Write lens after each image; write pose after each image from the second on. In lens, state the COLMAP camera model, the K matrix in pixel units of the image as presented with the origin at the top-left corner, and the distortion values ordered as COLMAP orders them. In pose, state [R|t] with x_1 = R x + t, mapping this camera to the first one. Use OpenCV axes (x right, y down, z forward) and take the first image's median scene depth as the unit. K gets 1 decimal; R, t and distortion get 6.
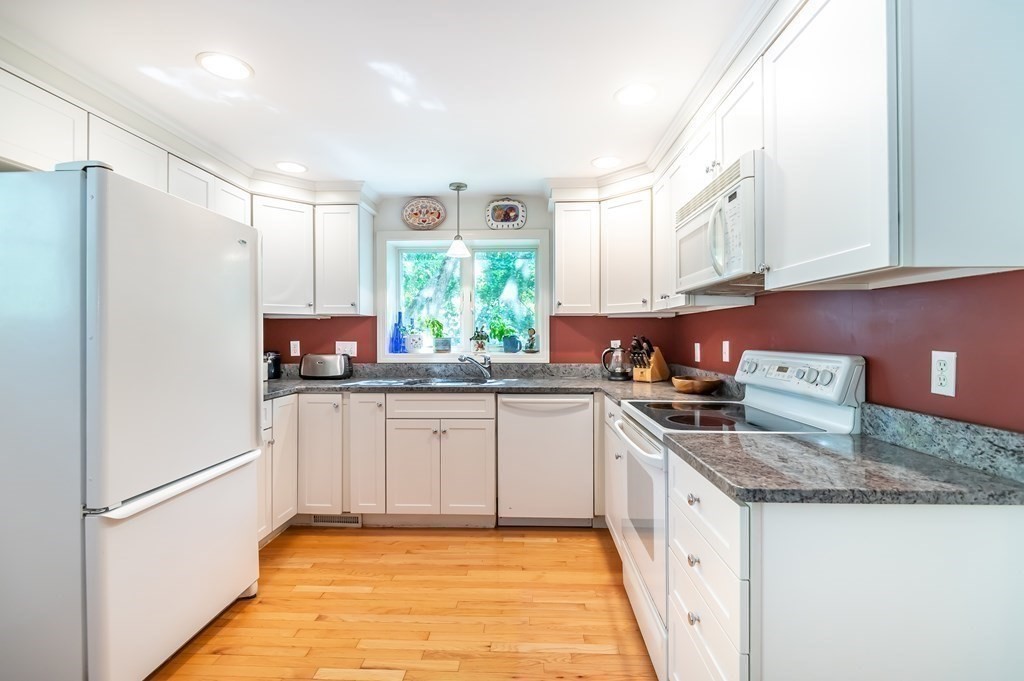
lens RADIAL K [[472.9, 0, 513.3], [0, 472.9, 336.1], [0, 0, 1]] dist [0.007724, -0.008057]
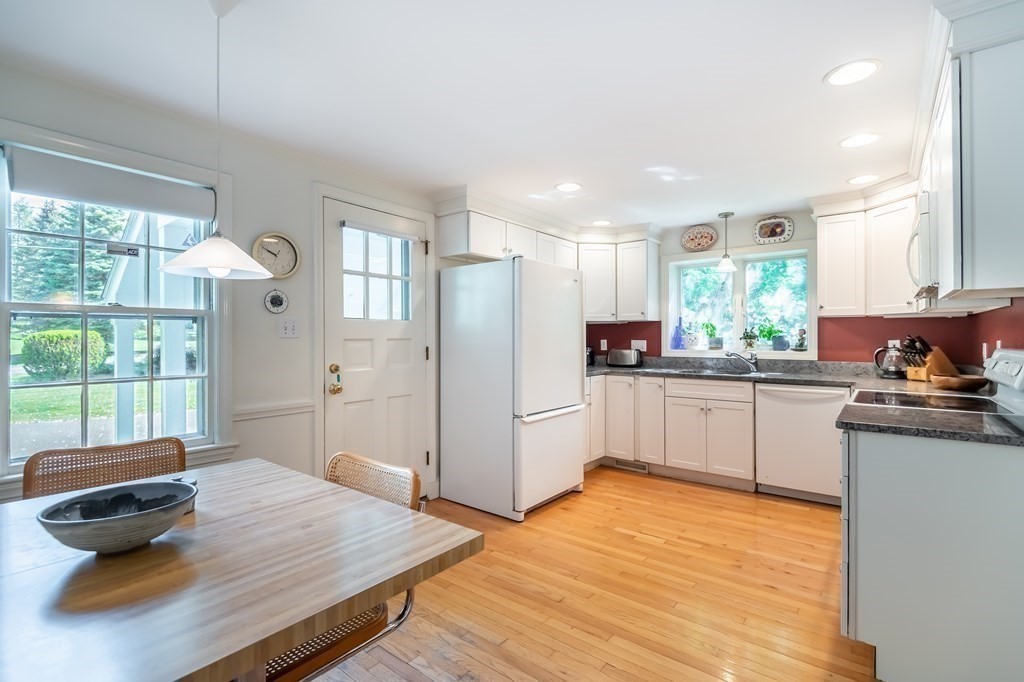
lens RADIAL K [[472.9, 0, 513.6], [0, 472.9, 337.6], [0, 0, 1]] dist [0.007724, -0.008057]
pose [[0.813120, 0.000966, -0.582095, 0.172168], [-0.000288, 0.999999, 0.001258, 0.002978], [0.582096, -0.000855, 0.813120, -0.369808]]
